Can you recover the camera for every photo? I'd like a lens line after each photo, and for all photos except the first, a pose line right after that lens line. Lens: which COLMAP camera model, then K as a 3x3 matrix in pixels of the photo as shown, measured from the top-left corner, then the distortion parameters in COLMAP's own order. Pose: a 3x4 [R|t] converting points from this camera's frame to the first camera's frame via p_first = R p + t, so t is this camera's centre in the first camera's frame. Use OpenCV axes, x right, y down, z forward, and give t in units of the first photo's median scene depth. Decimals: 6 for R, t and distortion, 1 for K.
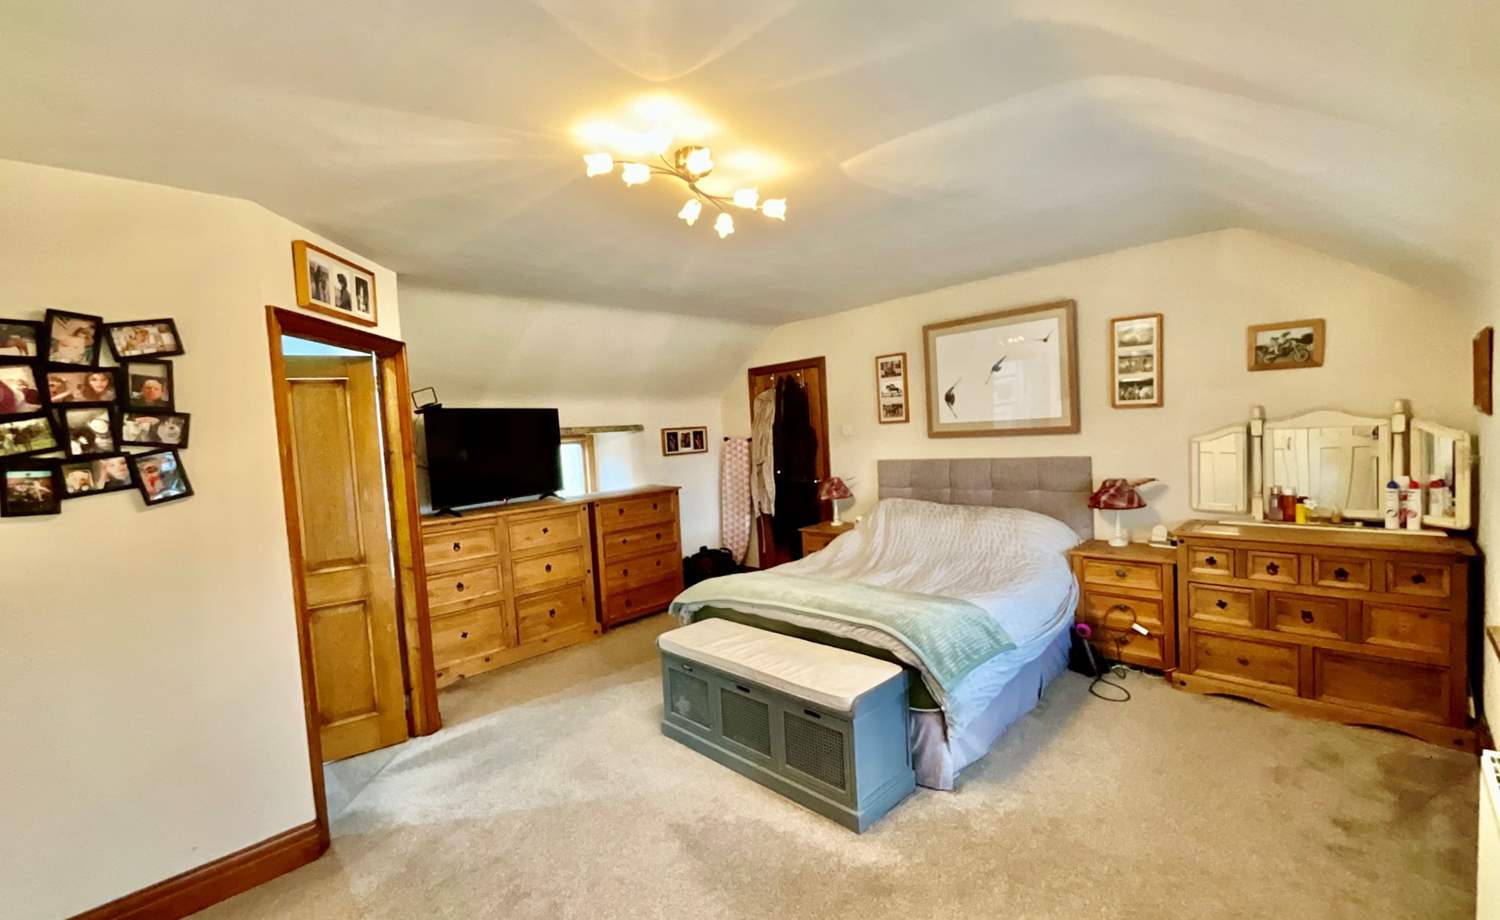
lens RADIAL K [[617.0, 0, 746.8], [0, 617.0, 461.2], [0, 0, 1]] dist [-0.004194, -0.000177]
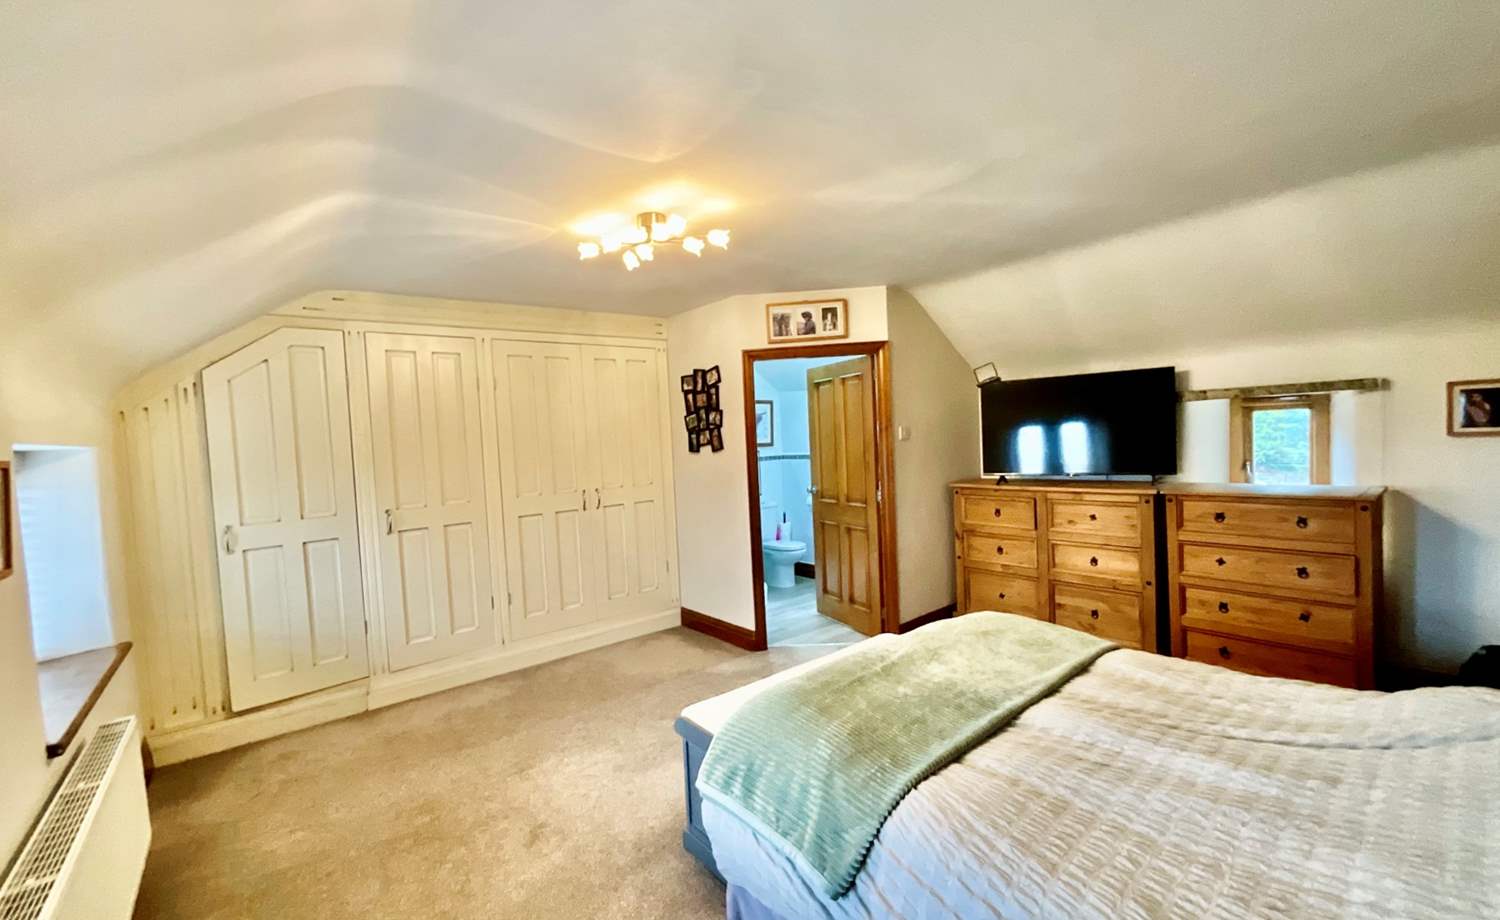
lens RADIAL K [[617.0, 0, 746.8], [0, 617.0, 461.2], [0, 0, 1]] dist [-0.004194, -0.000177]
pose [[-0.097251, 0.109294, -0.989241, 1.105080], [0.008775, 0.994008, 0.108958, -0.123553], [0.995221, 0.001915, -0.097627, 1.206870]]
